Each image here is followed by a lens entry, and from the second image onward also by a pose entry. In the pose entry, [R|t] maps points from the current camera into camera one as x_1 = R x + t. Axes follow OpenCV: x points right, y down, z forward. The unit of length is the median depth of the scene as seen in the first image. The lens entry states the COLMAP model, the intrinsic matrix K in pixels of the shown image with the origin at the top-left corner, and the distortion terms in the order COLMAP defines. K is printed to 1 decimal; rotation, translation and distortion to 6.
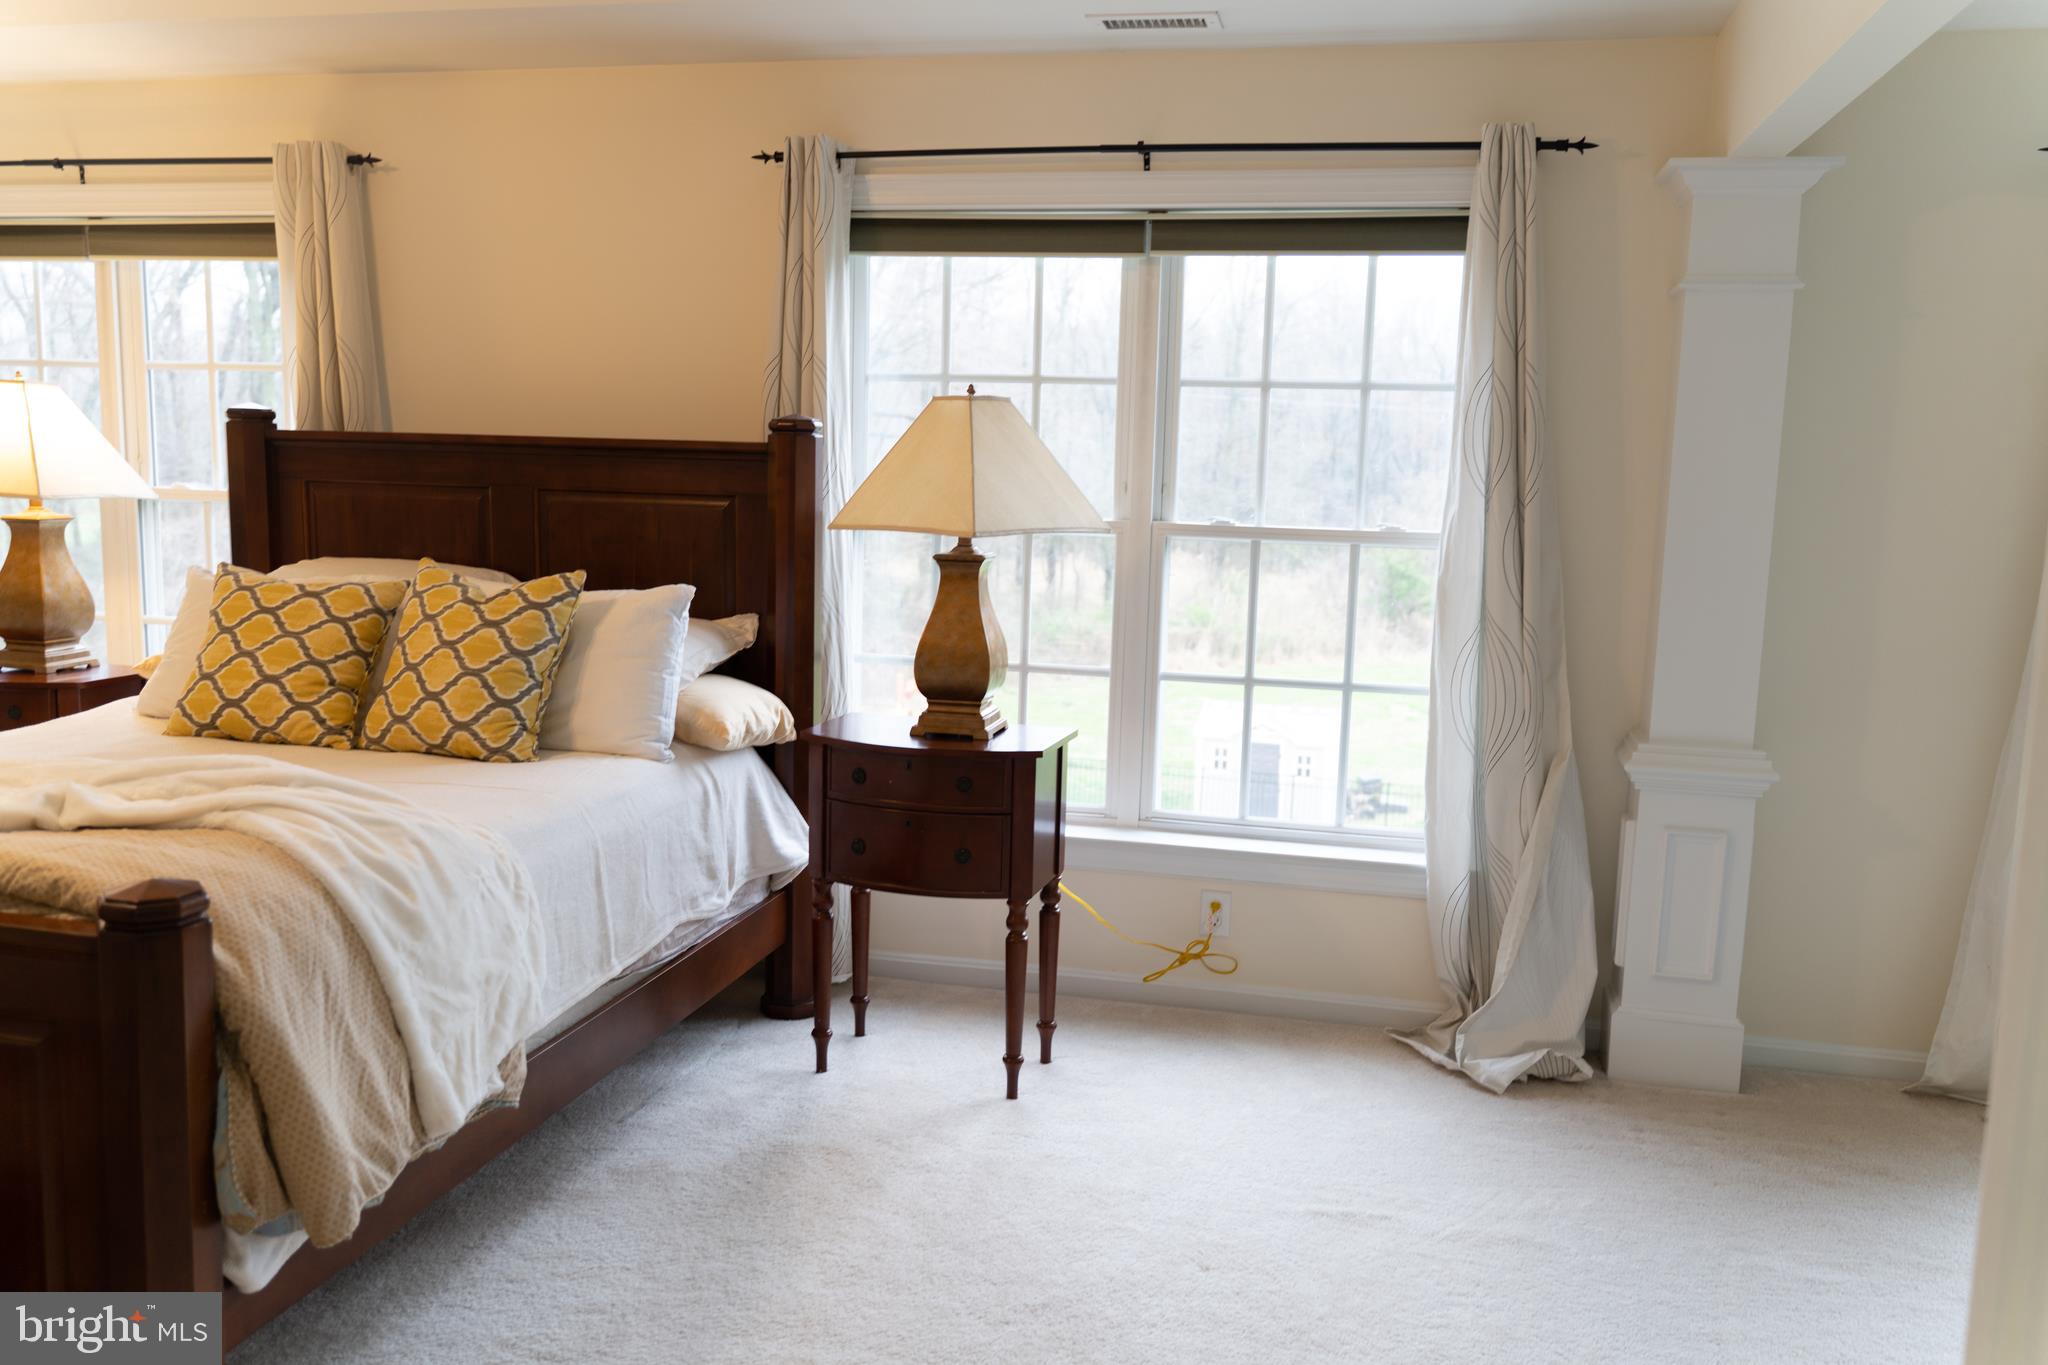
lens RADIAL K [[1627.8, 0, 1021.1], [0, 1627.8, 688.5], [0, 0, 1]] dist [0.005674, -0.007470]
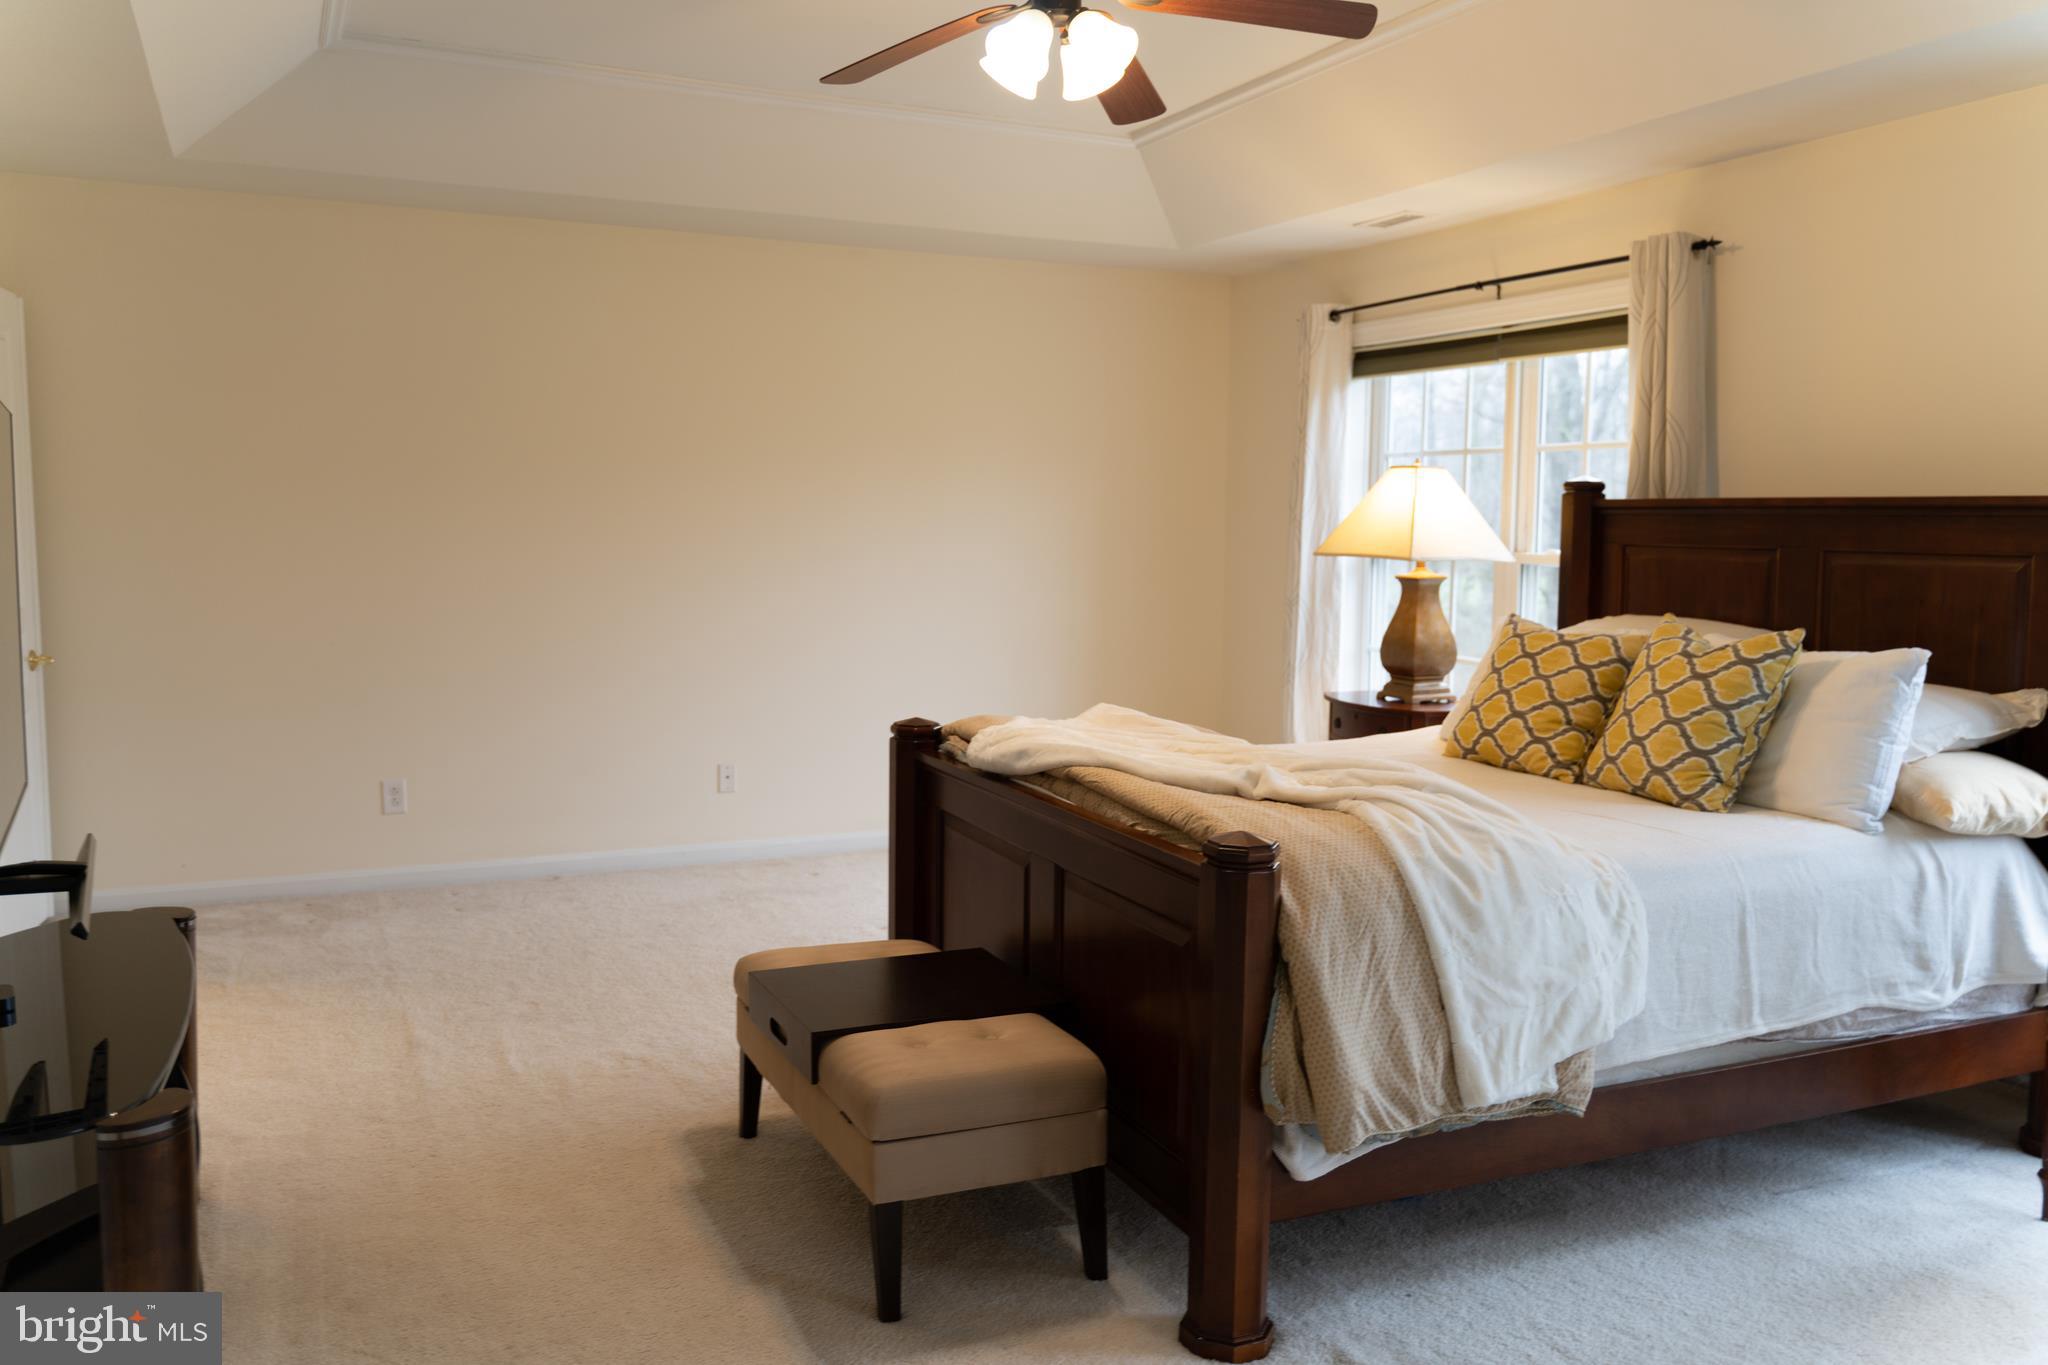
lens RADIAL K [[1627.8, 0, 1013.6], [0, 1627.8, 684.0], [0, 0, 1]] dist [0.005674, -0.007470]
pose [[0.607511, 0.059533, -0.792077, 0.227502], [-0.100909, 0.994892, -0.002619, 0.011681], [0.787876, 0.081519, 0.610415, 0.023746]]
